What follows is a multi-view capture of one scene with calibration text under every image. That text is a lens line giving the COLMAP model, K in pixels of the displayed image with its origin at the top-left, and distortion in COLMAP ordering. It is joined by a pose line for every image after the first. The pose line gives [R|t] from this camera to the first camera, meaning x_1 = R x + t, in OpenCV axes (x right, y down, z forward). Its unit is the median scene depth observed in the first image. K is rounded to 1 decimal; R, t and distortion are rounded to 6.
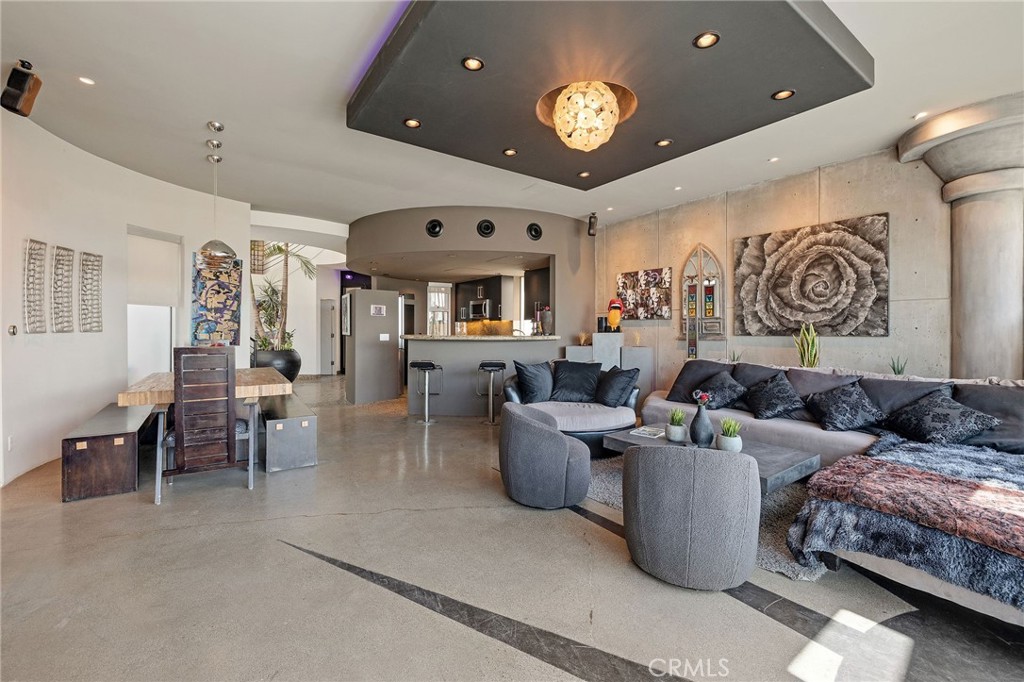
lens RADIAL K [[433.3, 0, 515.5], [0, 433.3, 333.6], [0, 0, 1]] dist [-0.000695, -0.000188]
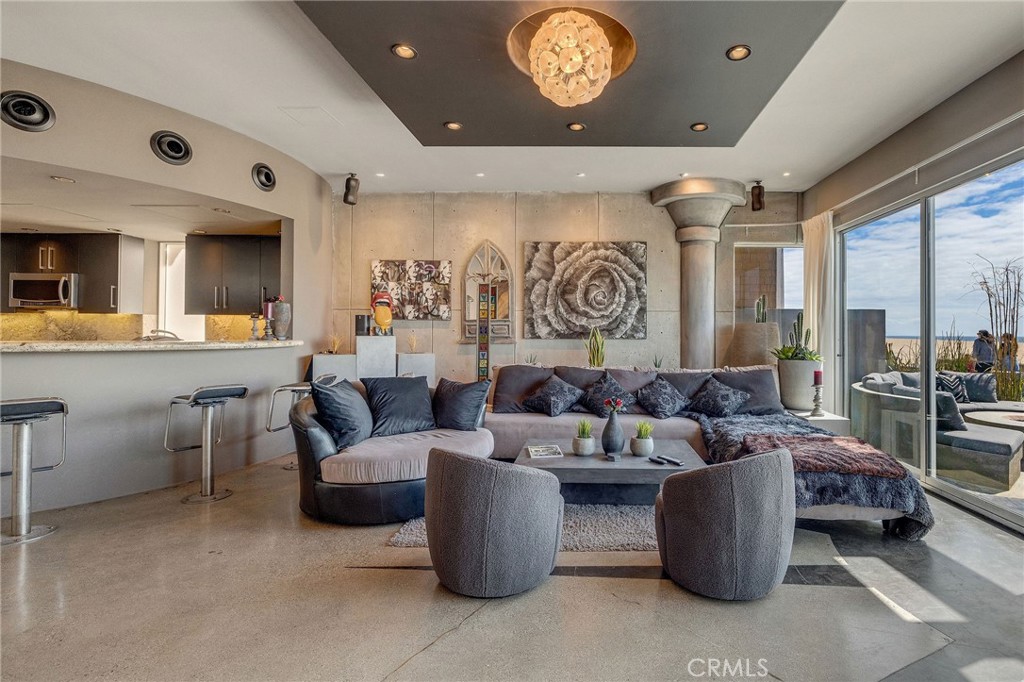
lens RADIAL K [[463.5, 0, 587.7], [0, 463.5, 328.4], [0, 0, 1]] dist [0.001513, -0.000002]
pose [[0.591884, 0.010853, 0.805950, -0.275101], [0.000806, 0.999901, -0.014057, -0.004360], [-0.806023, 0.008970, 0.591817, 0.267703]]
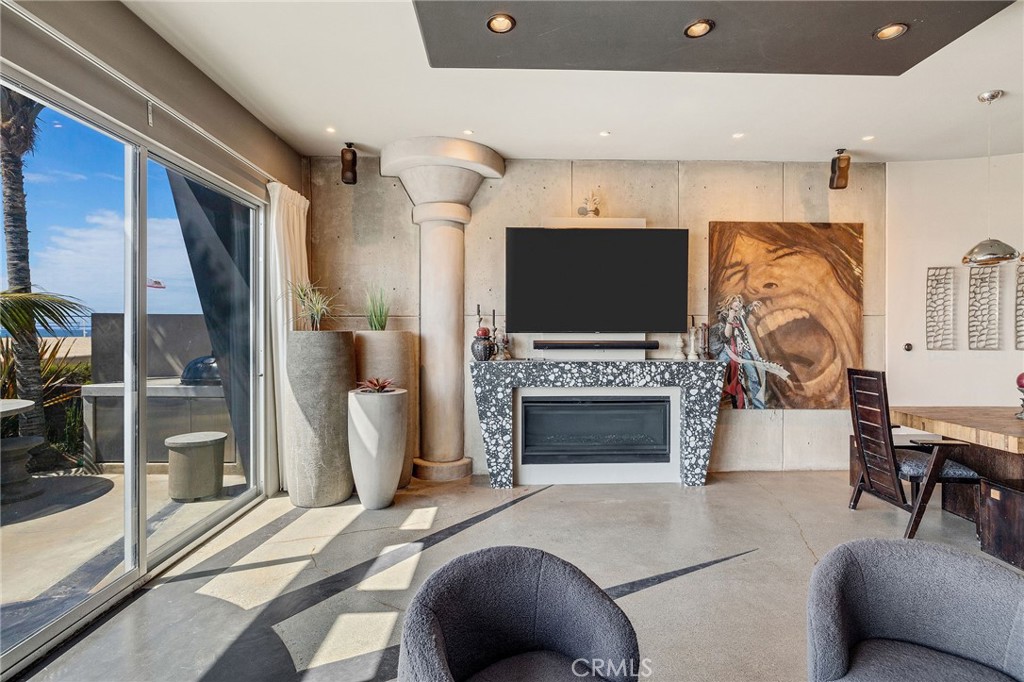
lens RADIAL K [[479.6, 0, 512.0], [0, 479.6, 341.0], [0, 0, 1]] dist [-0.000718, -0.000107]
pose [[-0.565641, 0.017033, -0.824476, 0.375833], [-0.005791, 0.999680, 0.024625, -0.033318], [0.824631, 0.018704, -0.565361, 0.561071]]
